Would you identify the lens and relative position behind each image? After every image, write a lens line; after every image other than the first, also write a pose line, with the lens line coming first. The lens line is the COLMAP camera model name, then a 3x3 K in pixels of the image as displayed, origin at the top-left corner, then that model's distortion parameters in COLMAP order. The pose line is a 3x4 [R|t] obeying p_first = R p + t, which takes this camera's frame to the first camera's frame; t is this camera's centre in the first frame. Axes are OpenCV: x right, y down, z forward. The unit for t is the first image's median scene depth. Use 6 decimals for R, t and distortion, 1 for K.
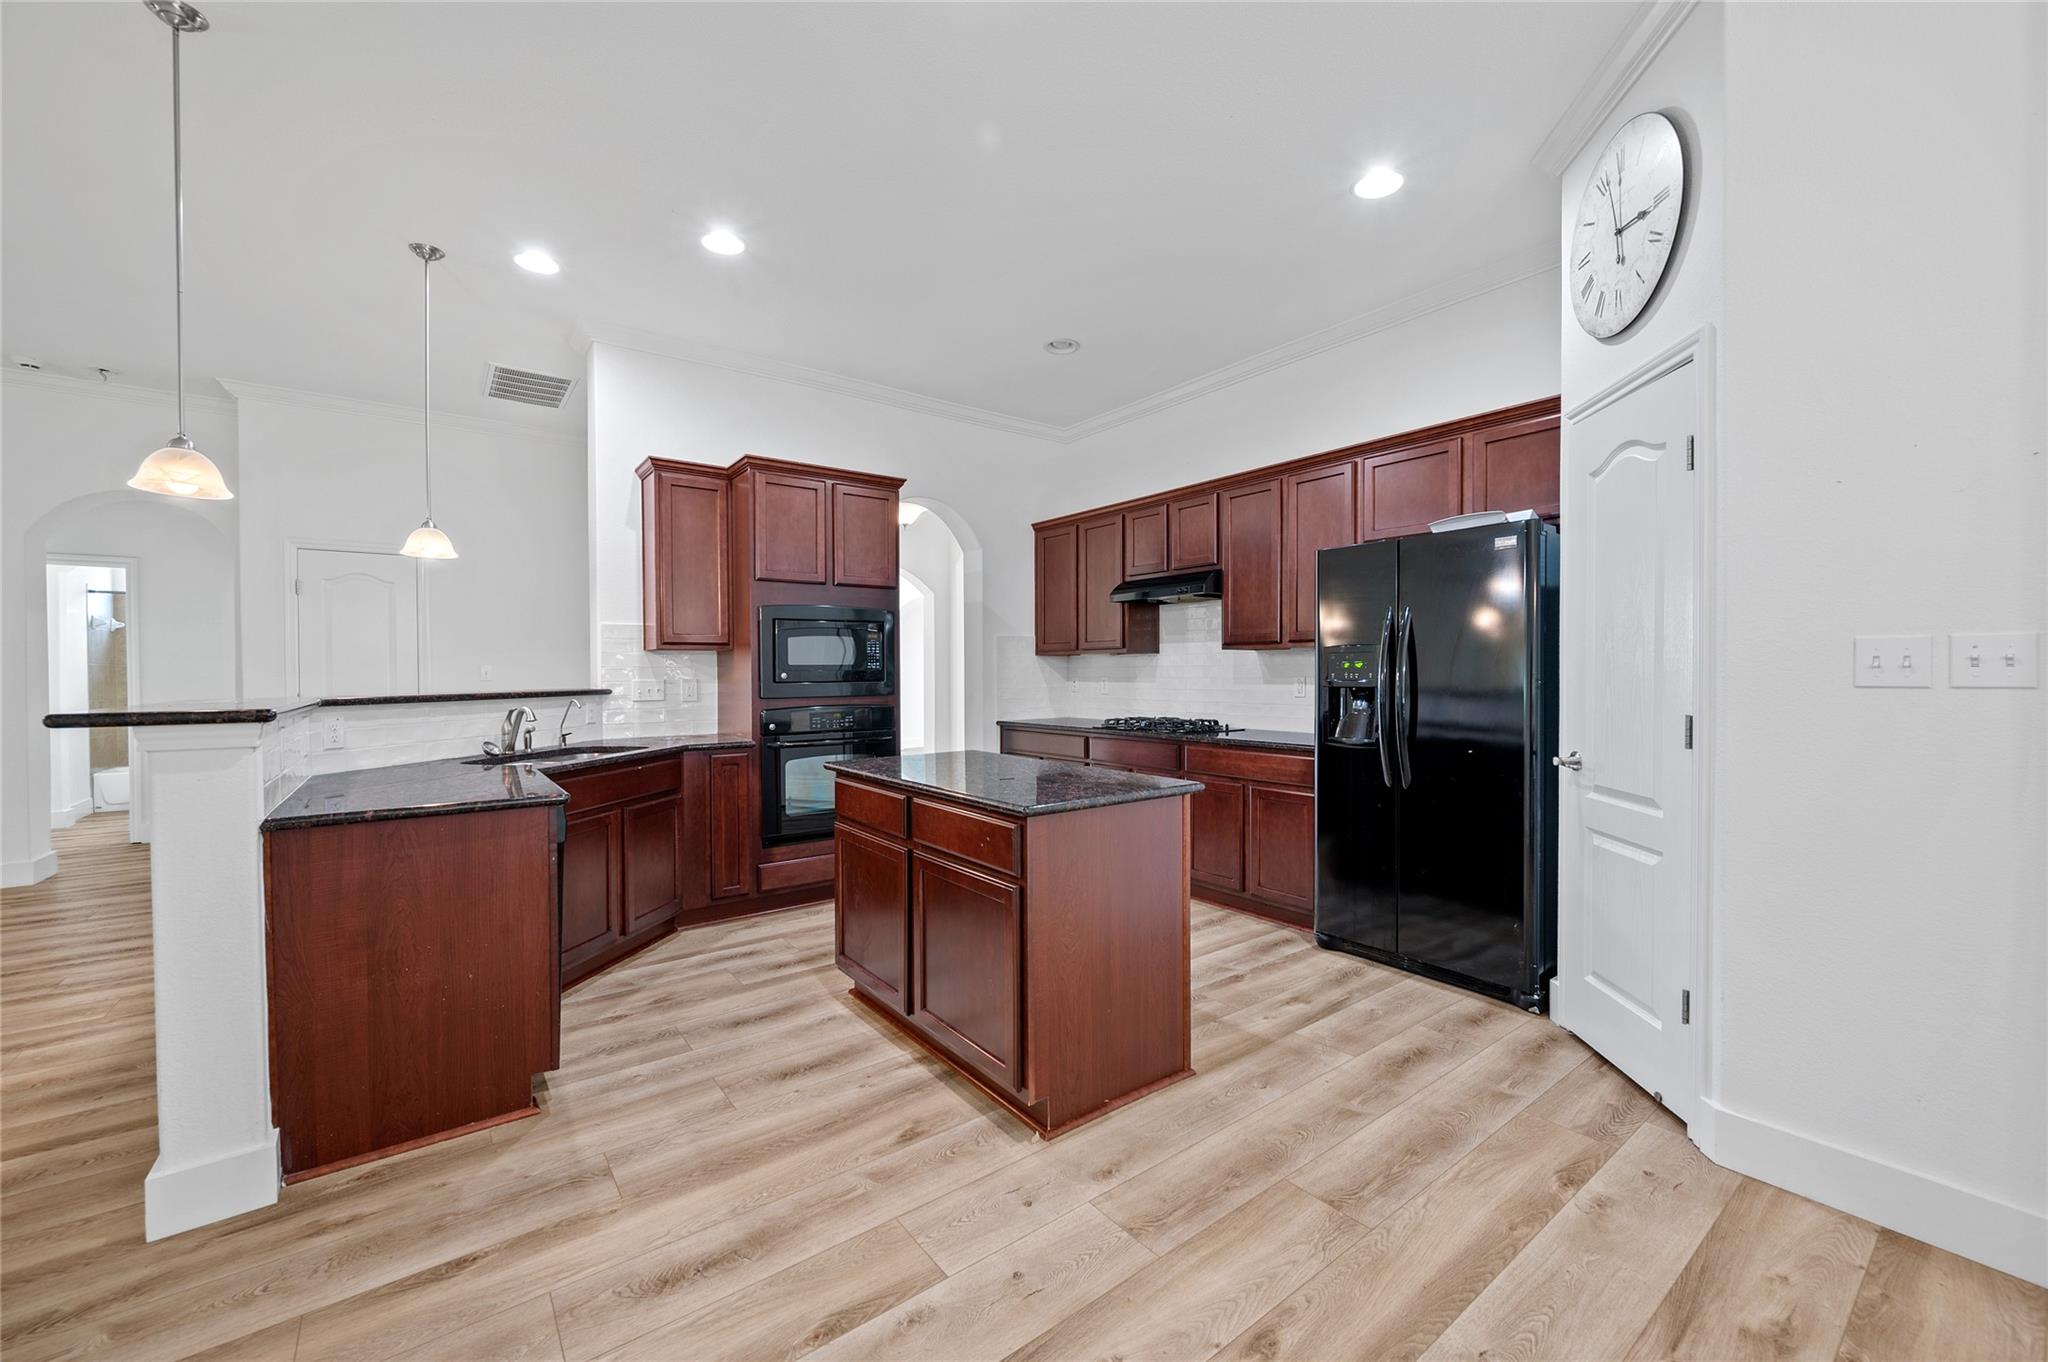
lens RADIAL K [[805.6, 0, 1023.4], [0, 805.6, 679.9], [0, 0, 1]] dist [-0.001650, 0.000655]
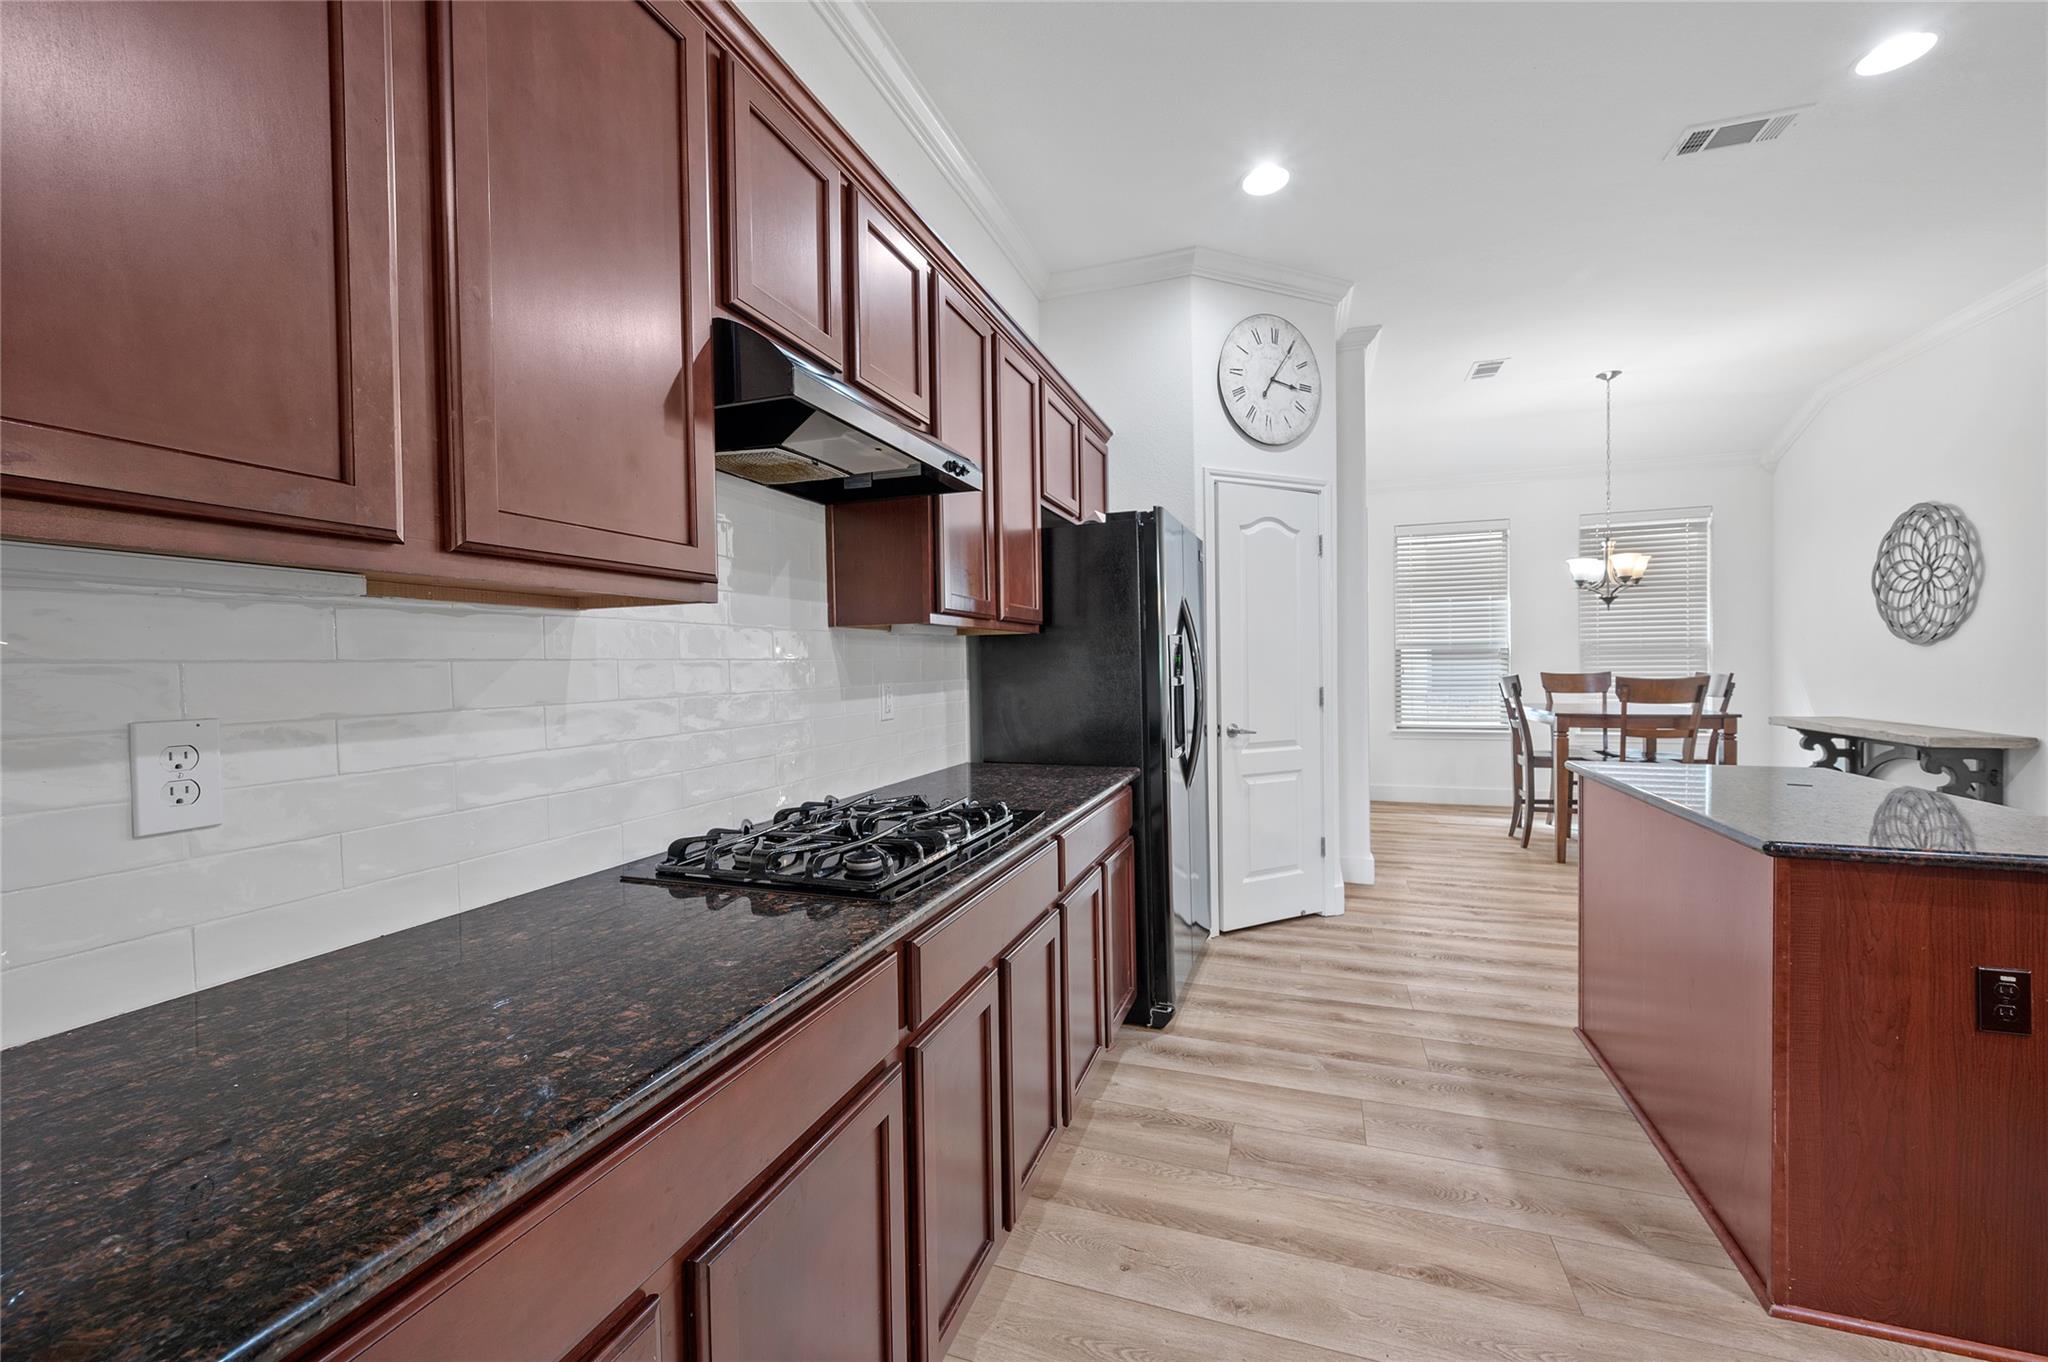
lens RADIAL K [[805.6, 0, 1022.5], [0, 805.6, 677.3], [0, 0, 1]] dist [-0.001650, 0.000655]
pose [[-0.547914, 0.000501, 0.836534, -0.236641], [0.028230, 0.999441, 0.017891, -0.022197], [-0.836058, 0.033418, -0.547622, 1.816638]]
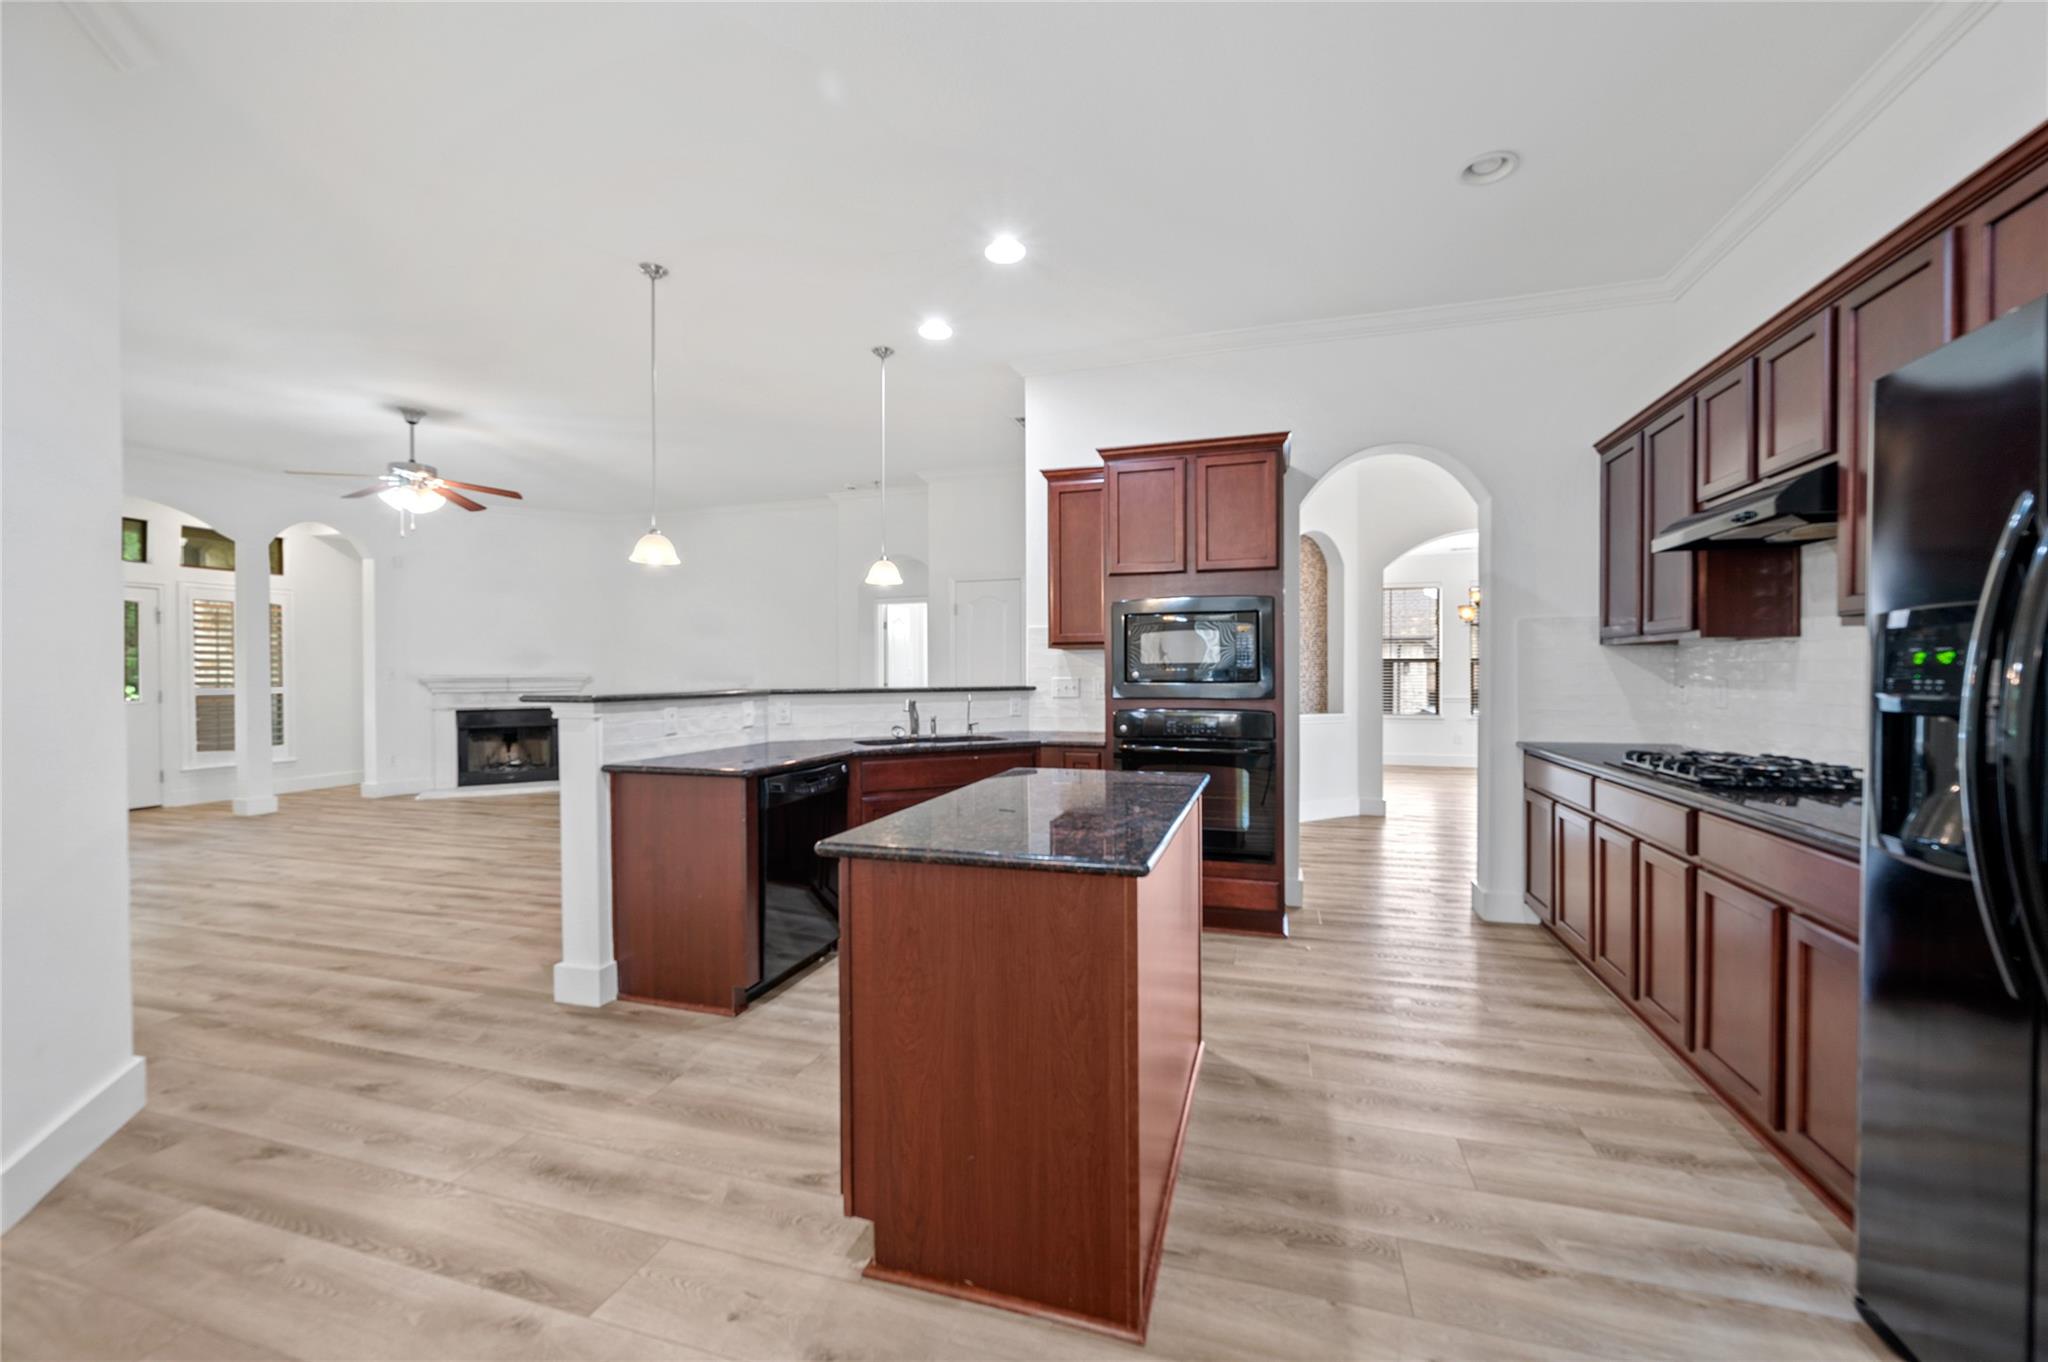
lens RADIAL K [[805.6, 0, 1023.3], [0, 805.6, 676.4], [0, 0, 1]] dist [-0.001650, 0.000655]
pose [[0.583518, 0.007745, -0.812064, 0.532706], [-0.006124, 0.999968, 0.005137, -0.009590], [0.812077, 0.001976, 0.583546, 0.475647]]
